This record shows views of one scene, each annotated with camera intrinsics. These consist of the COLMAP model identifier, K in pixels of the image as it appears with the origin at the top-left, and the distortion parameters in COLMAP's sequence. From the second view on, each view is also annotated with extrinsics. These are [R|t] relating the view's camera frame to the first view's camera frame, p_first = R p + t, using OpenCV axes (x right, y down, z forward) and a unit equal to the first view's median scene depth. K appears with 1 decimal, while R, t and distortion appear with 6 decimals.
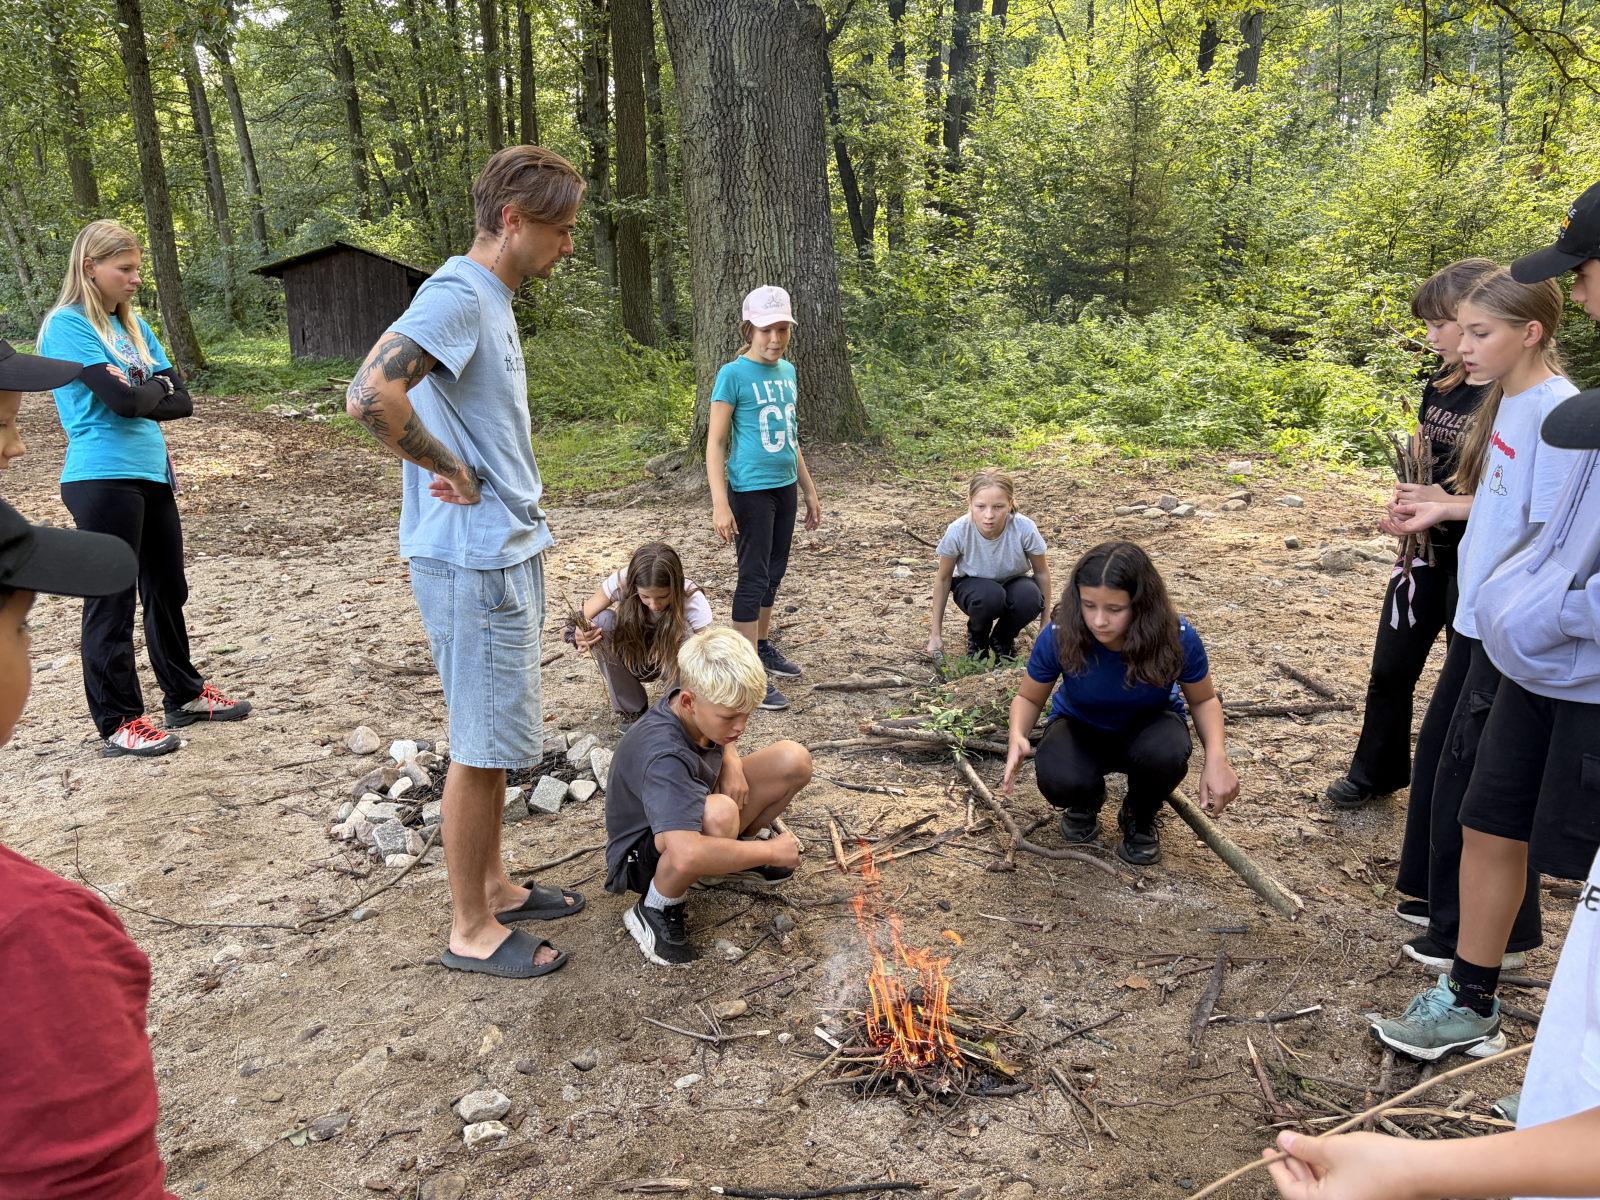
lens RADIAL K [[1209.5, 0, 812.4], [0, 1209.5, 595.4], [0, 0, 1]] dist [0.066339, -0.058082]
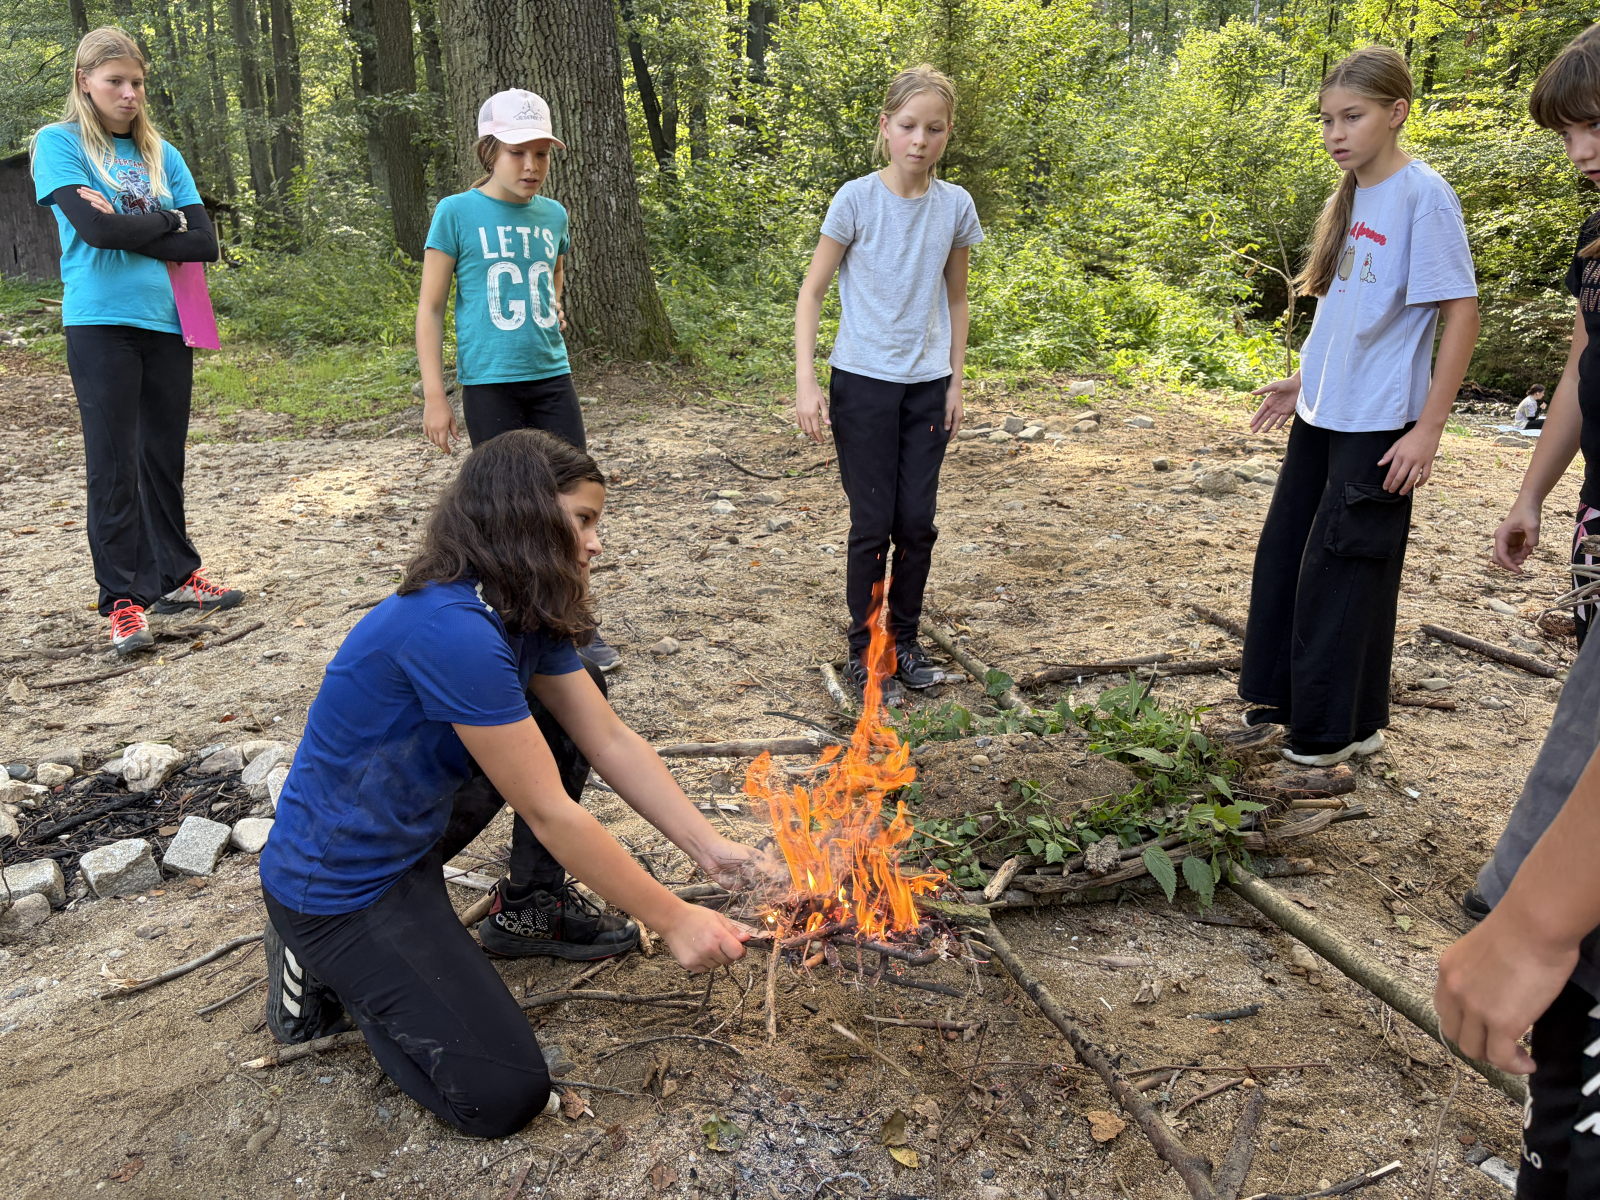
lens RADIAL K [[1209.5, 0, 826.0], [0, 1209.5, 599.9], [0, 0, 1]] dist [0.066339, -0.058082]
pose [[0.986355, -0.032112, 0.161473, 0.005685], [0.023893, 0.998330, 0.052589, 0.001868], [-0.162892, -0.048013, 0.985475, 0.113008]]
